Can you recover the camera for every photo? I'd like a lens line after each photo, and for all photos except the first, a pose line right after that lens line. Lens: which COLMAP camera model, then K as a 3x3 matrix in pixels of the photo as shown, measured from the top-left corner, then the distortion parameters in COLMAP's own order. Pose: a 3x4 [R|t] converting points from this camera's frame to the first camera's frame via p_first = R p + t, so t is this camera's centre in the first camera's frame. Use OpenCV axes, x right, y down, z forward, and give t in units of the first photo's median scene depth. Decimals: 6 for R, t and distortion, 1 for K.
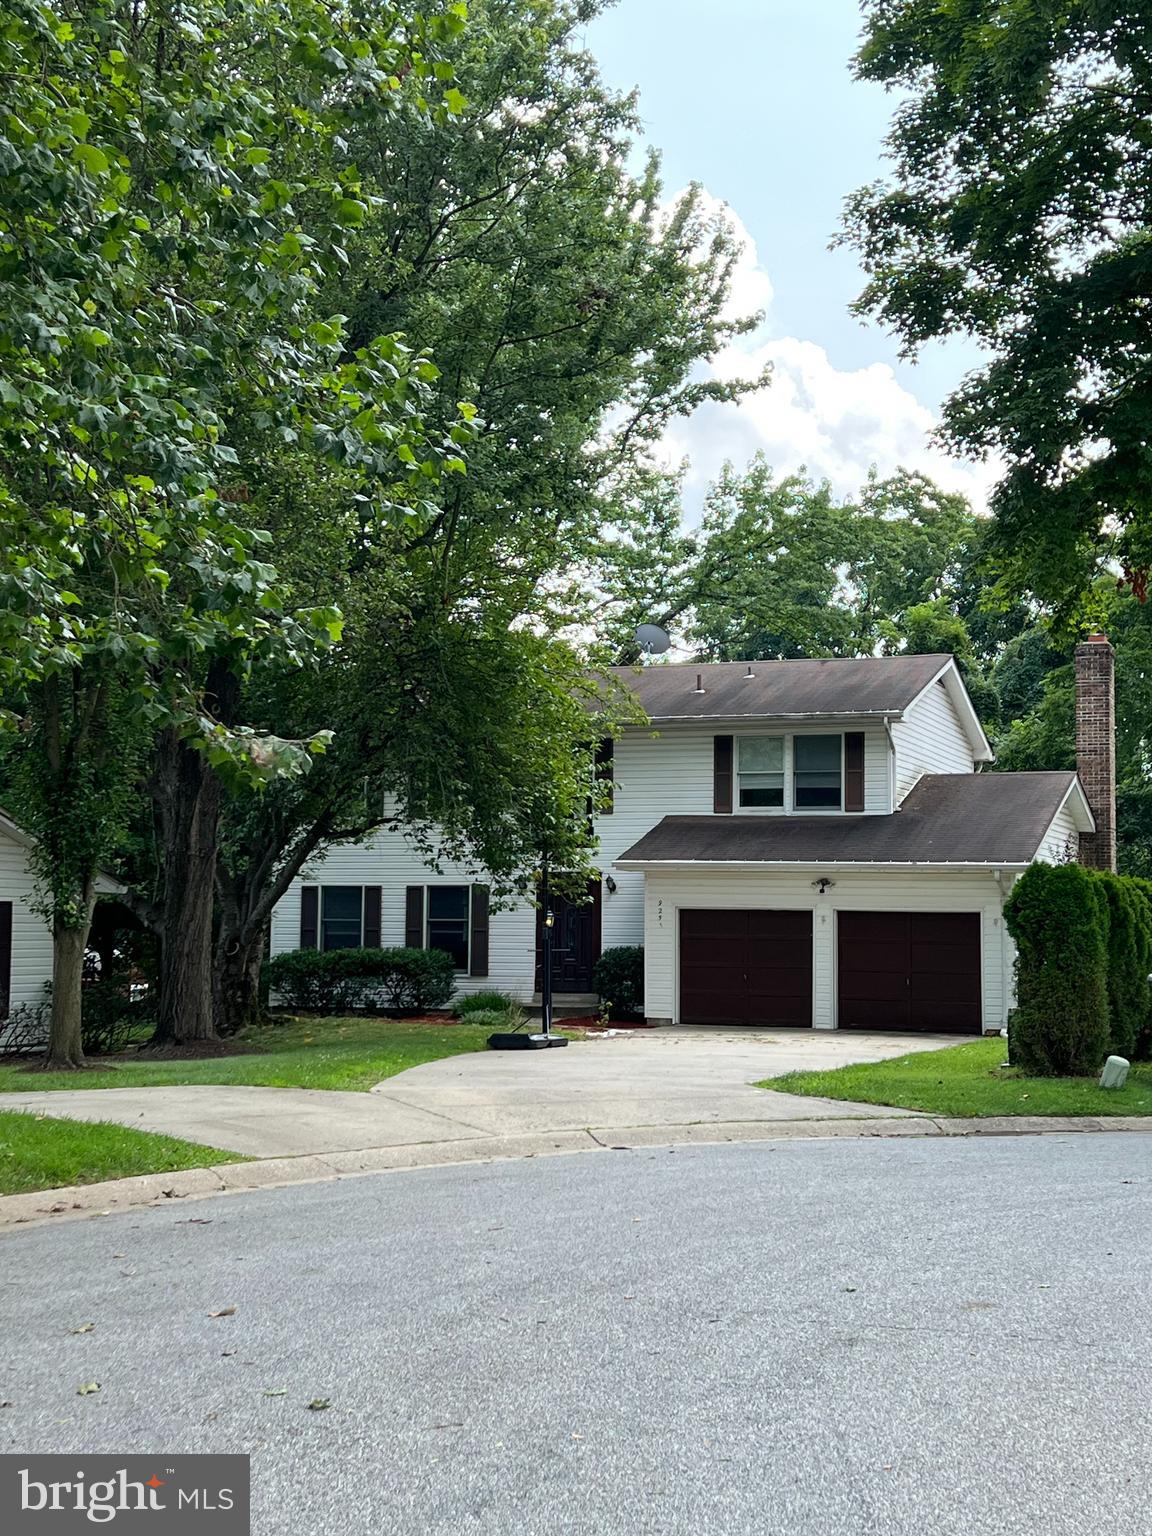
lens RADIAL K [[2161.7, 0, 578.5], [0, 2161.7, 769.0], [0, 0, 1]] dist [-0.015778, 0.000000]
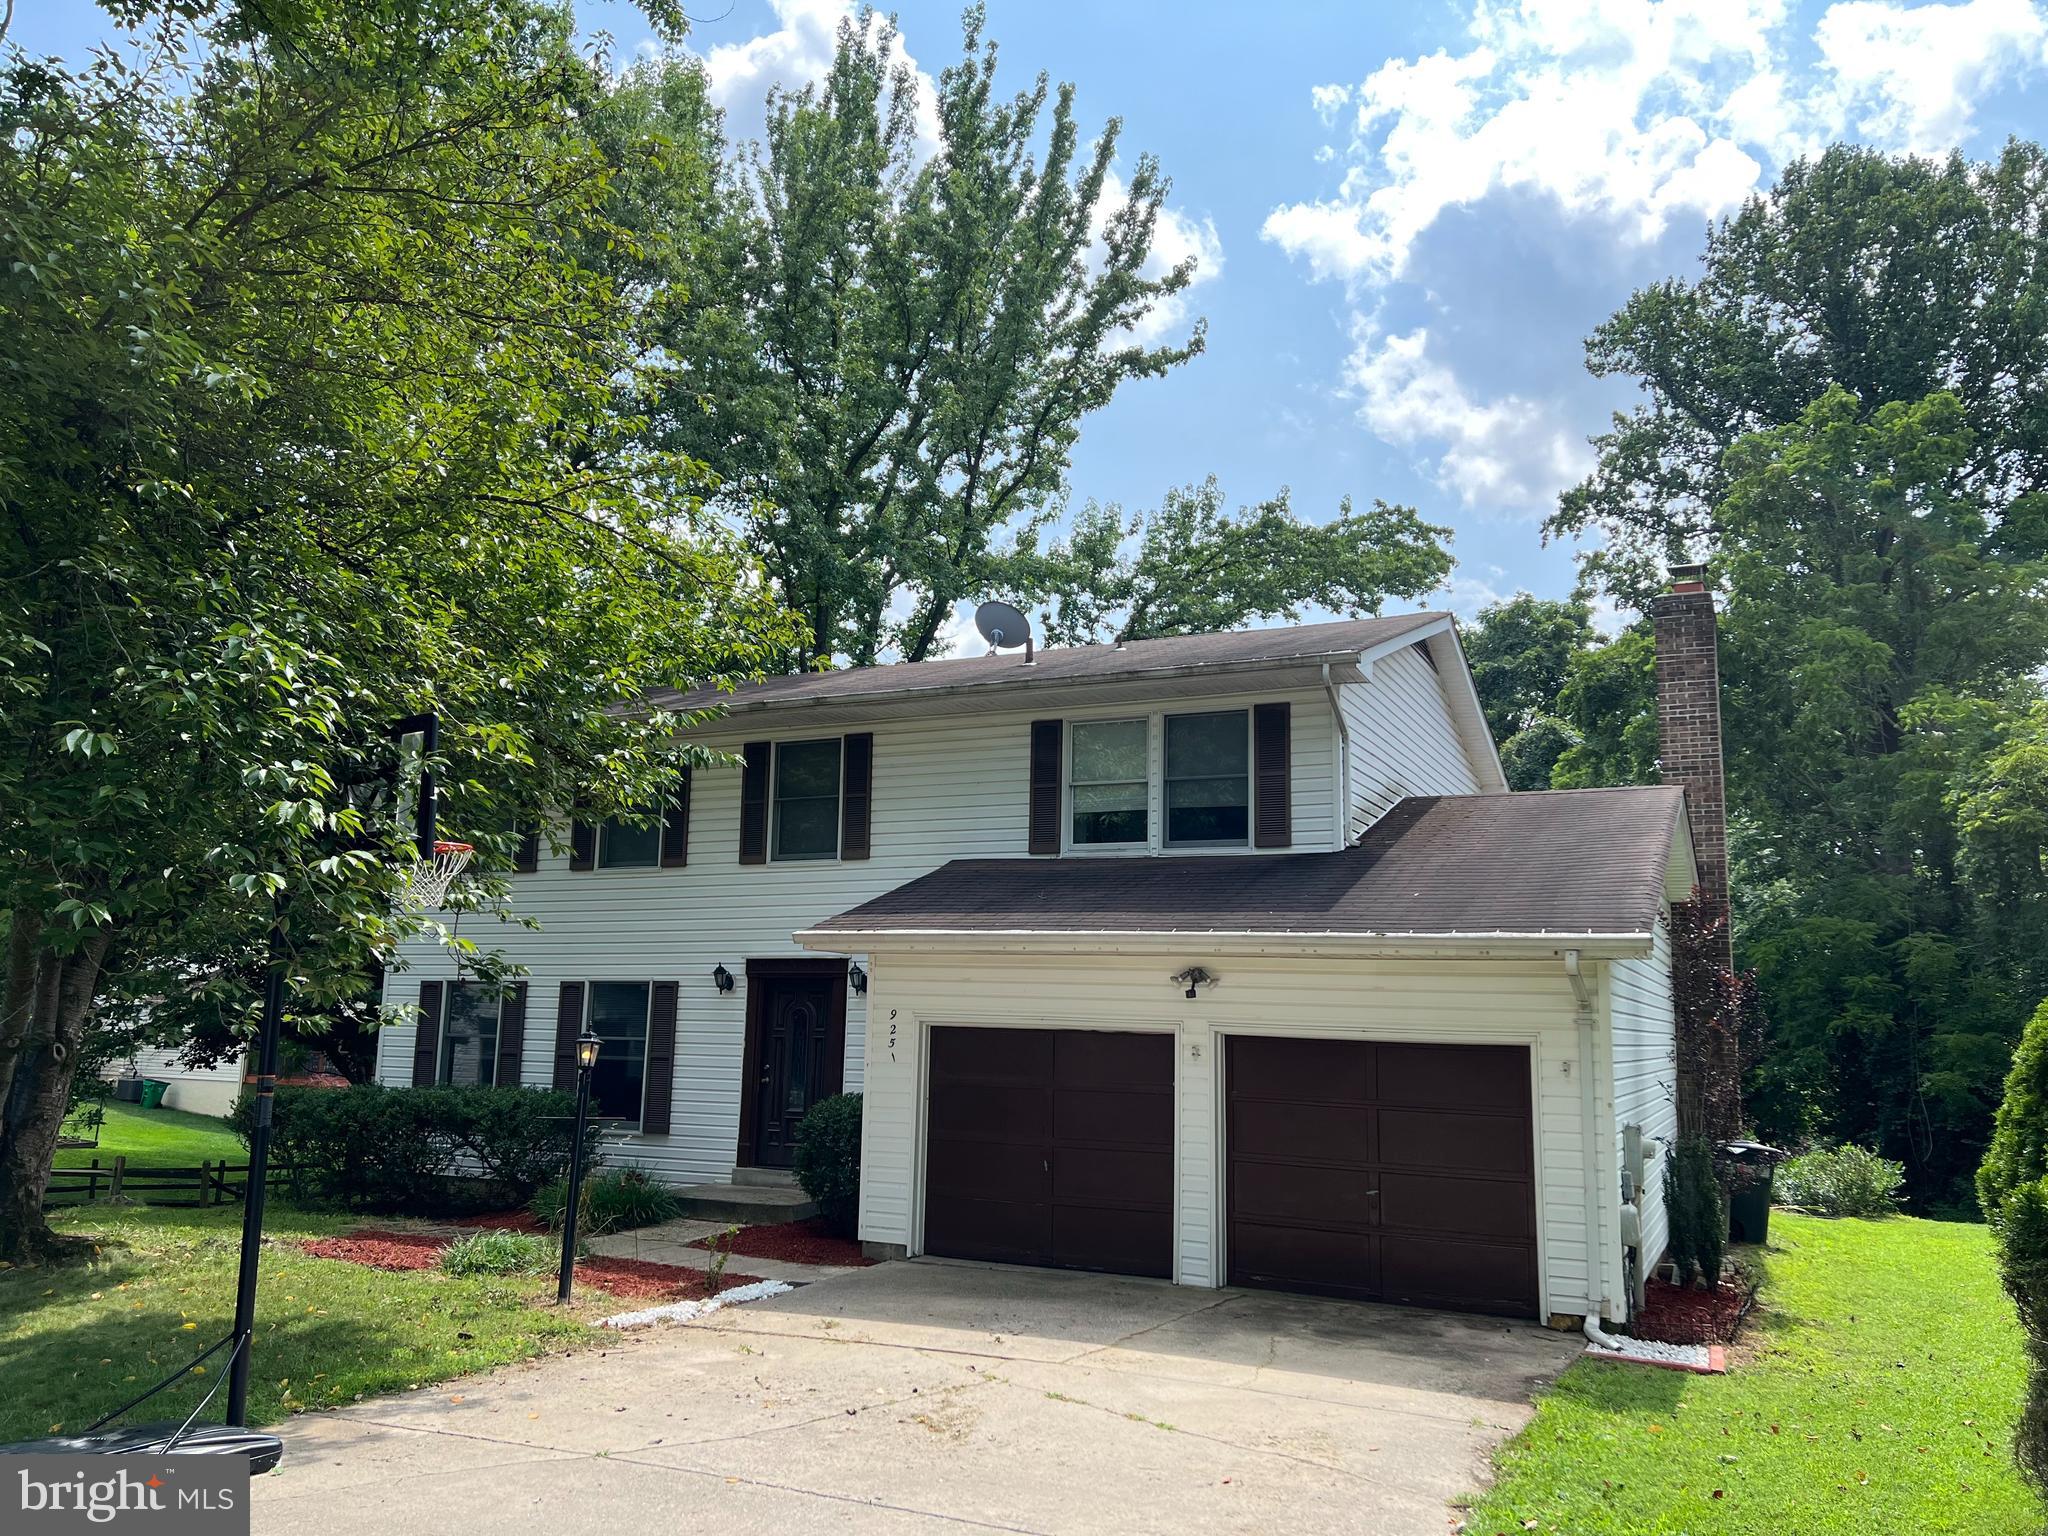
lens RADIAL K [[1532.9, 0, 1011.7], [0, 1532.9, 763.7], [0, 0, 1]] dist [0.054719, 0.000012]
pose [[0.994911, -0.005634, -0.100603, 0.099038], [-0.003704, 0.995716, -0.092393, 0.033861], [0.100693, 0.092296, 0.990627, 0.594560]]
